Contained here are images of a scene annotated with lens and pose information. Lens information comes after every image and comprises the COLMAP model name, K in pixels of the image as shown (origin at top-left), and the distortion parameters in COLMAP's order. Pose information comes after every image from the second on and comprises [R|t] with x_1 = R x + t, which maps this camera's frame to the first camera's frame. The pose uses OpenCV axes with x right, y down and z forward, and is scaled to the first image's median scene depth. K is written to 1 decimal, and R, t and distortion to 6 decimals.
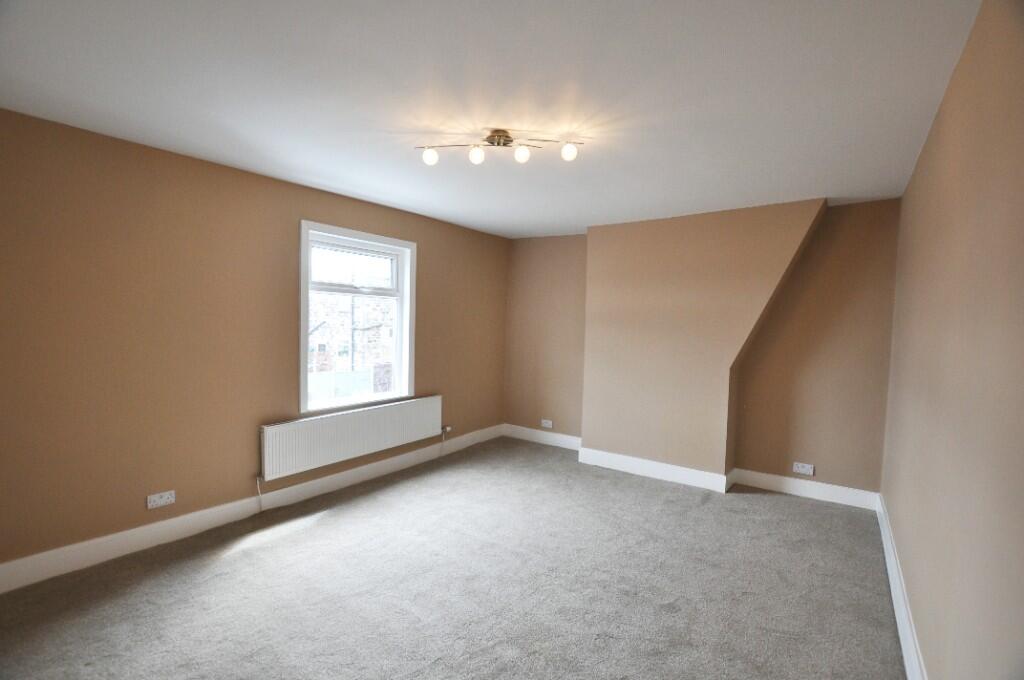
lens RADIAL K [[432.2, 0, 512.2], [0, 432.2, 344.2], [0, 0, 1]] dist [-0.028202, 0.000771]
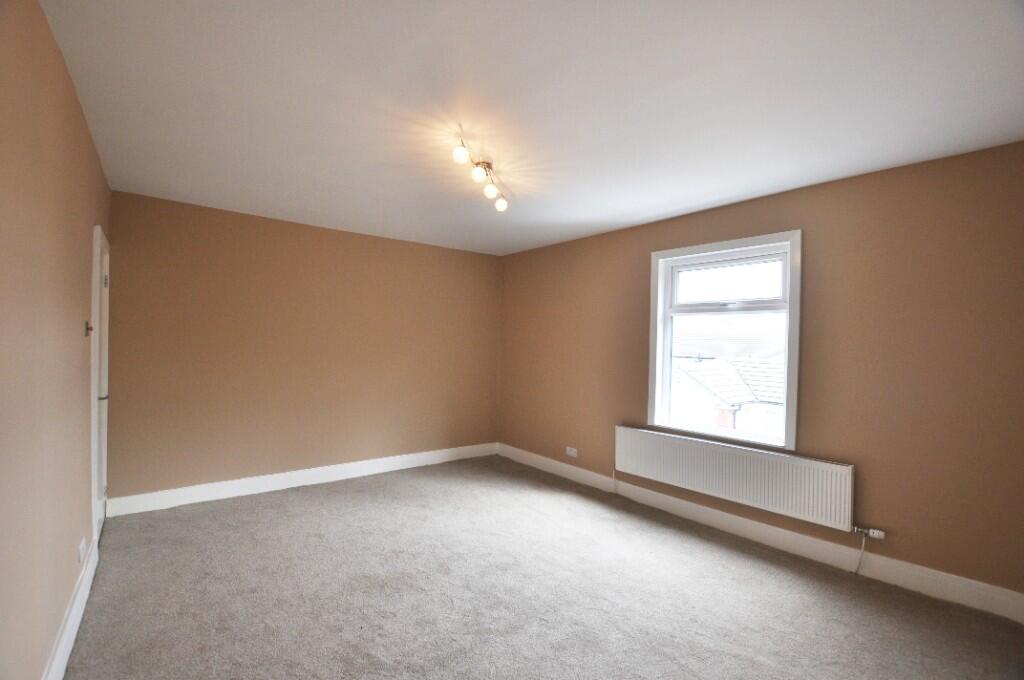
lens RADIAL K [[432.2, 0, 512.2], [0, 432.2, 344.2], [0, 0, 1]] dist [-0.028202, 0.000771]
pose [[-0.211223, -0.006079, -0.977419, 0.666343], [-0.059135, 0.998228, 0.006570, -0.034466], [0.975648, 0.059187, -0.211208, 0.868793]]
